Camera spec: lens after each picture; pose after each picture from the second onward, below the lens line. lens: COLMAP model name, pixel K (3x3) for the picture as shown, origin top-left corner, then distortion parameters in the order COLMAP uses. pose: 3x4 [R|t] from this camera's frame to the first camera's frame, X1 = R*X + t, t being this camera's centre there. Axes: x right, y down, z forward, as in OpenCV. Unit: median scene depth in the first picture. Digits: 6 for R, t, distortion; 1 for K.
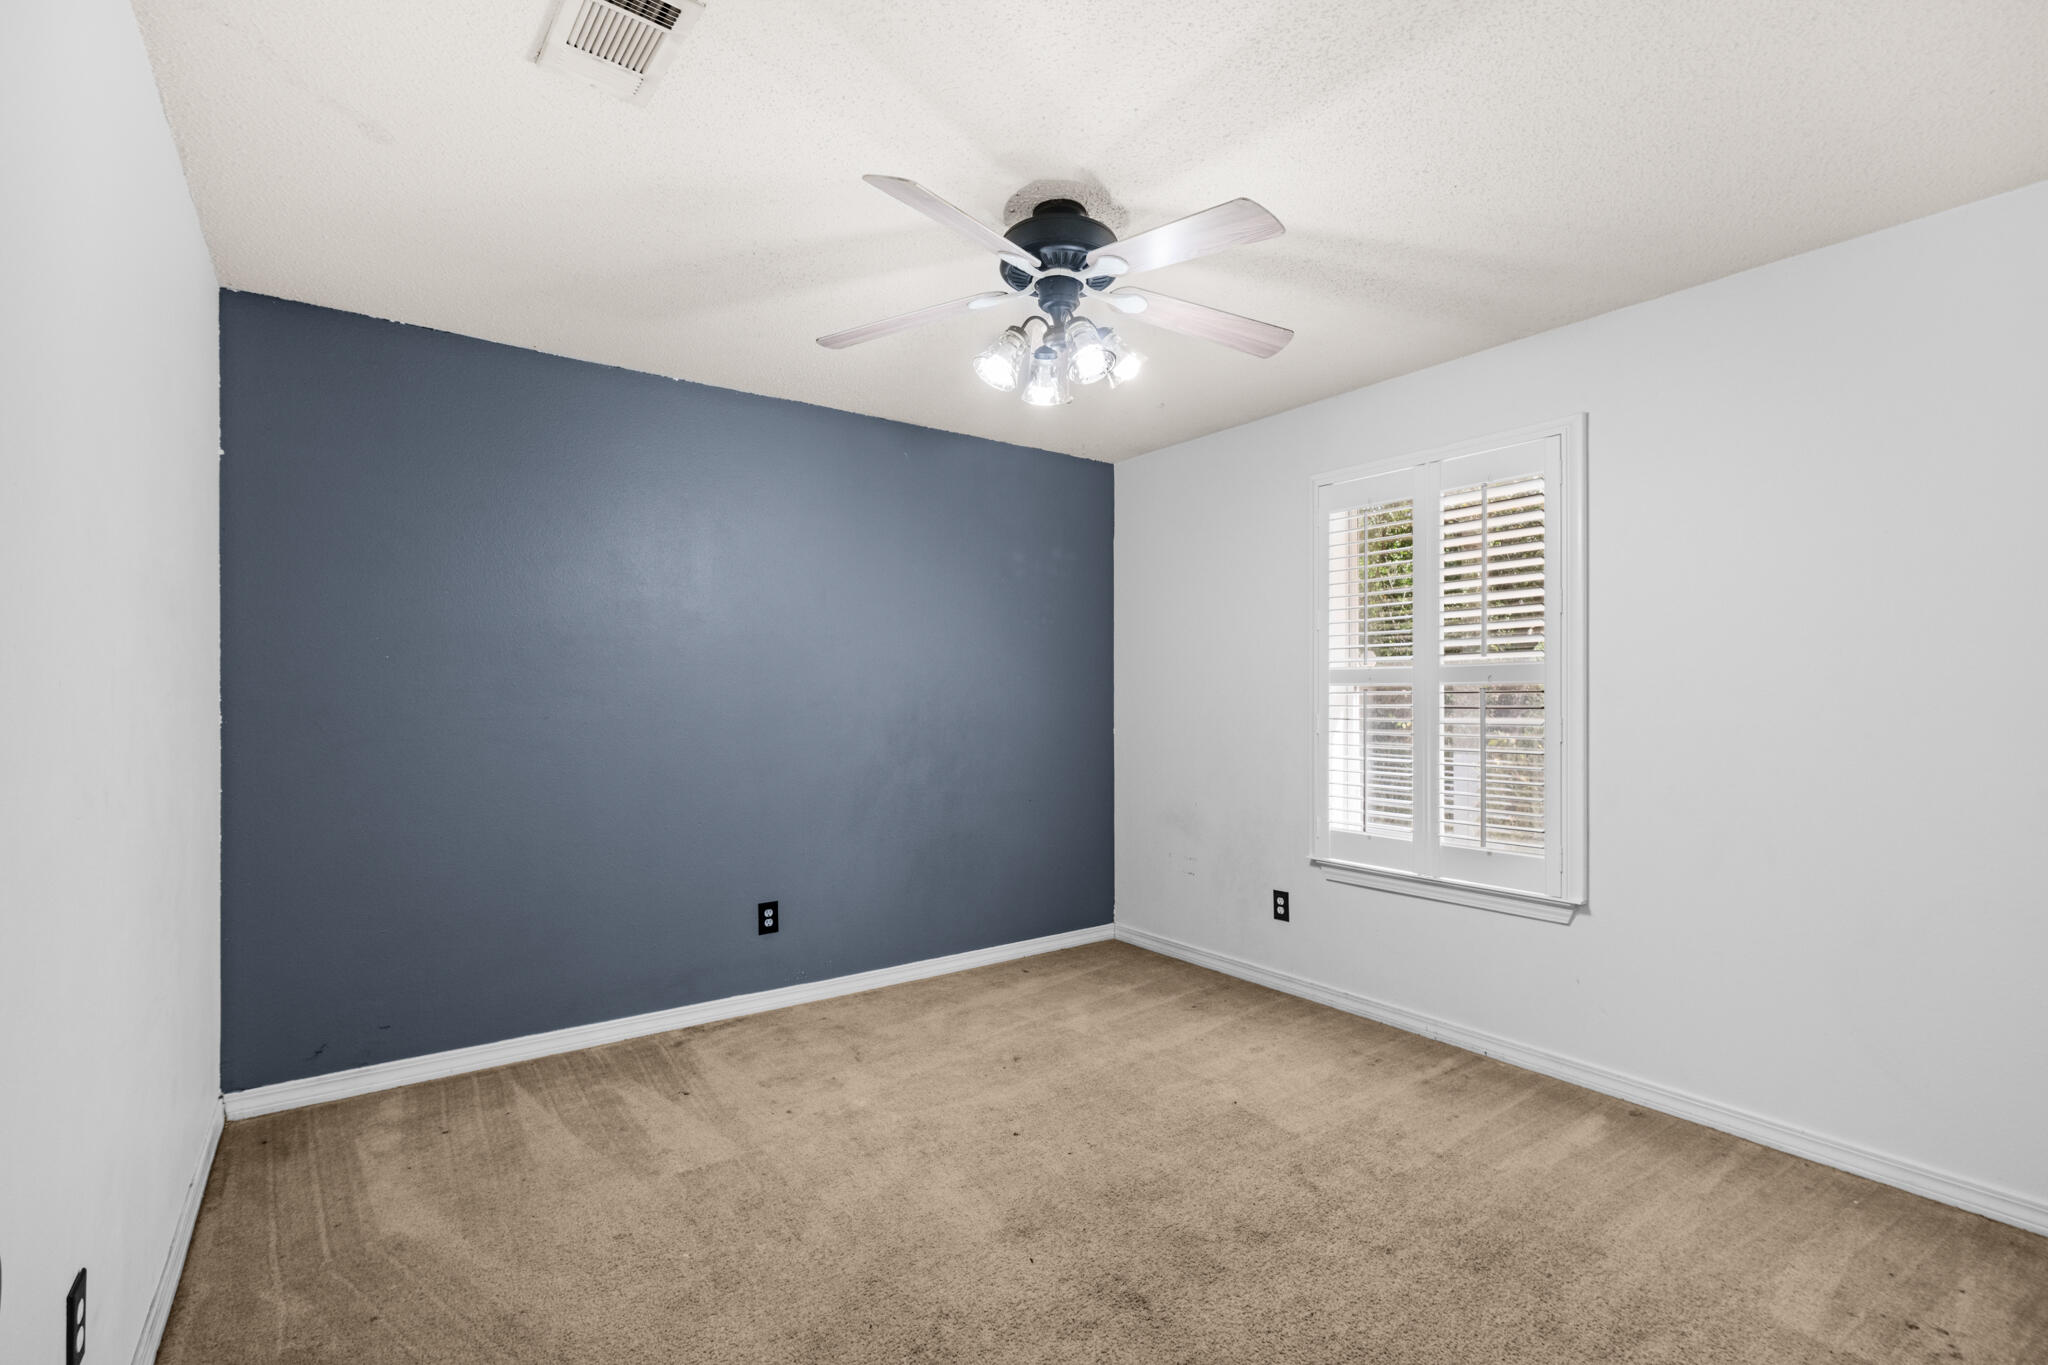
lens RADIAL K [[940.0, 0, 1024.0], [0, 940.0, 682.5], [0, 0, 1]] dist [0.024112, 0.000105]
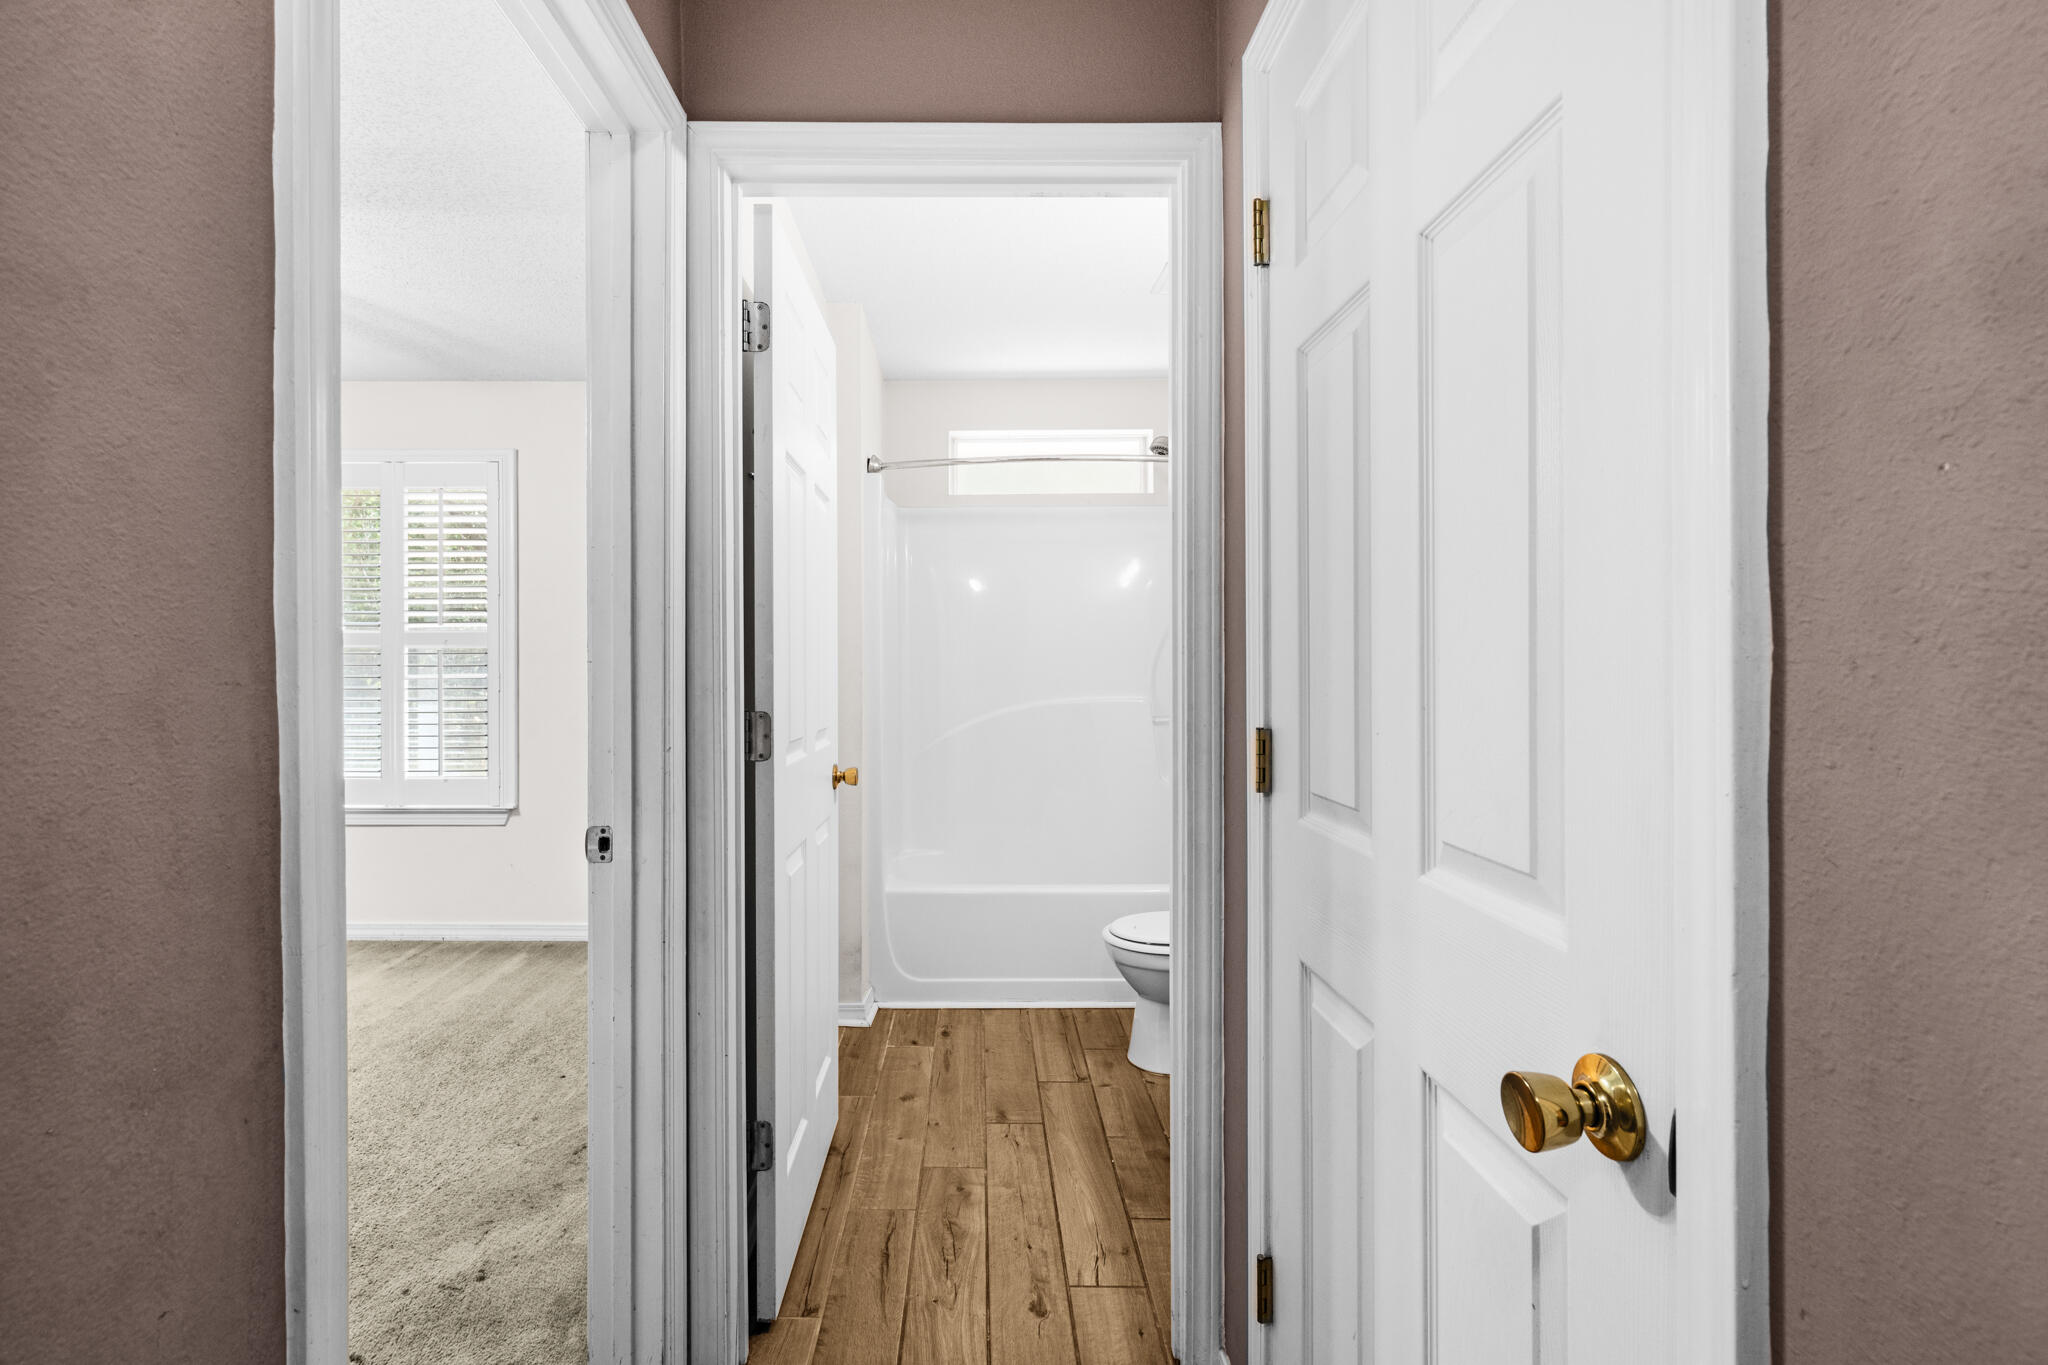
lens RADIAL K [[921.8, 0, 967.6], [0, 921.8, 677.9], [0, 0, 1]] dist [0.000521, -0.000012]
pose [[0.584233, -0.013552, 0.811473, -0.109373], [-0.012913, 0.999579, 0.025990, 0.001662], [-0.811483, -0.025662, 0.583812, -0.307449]]
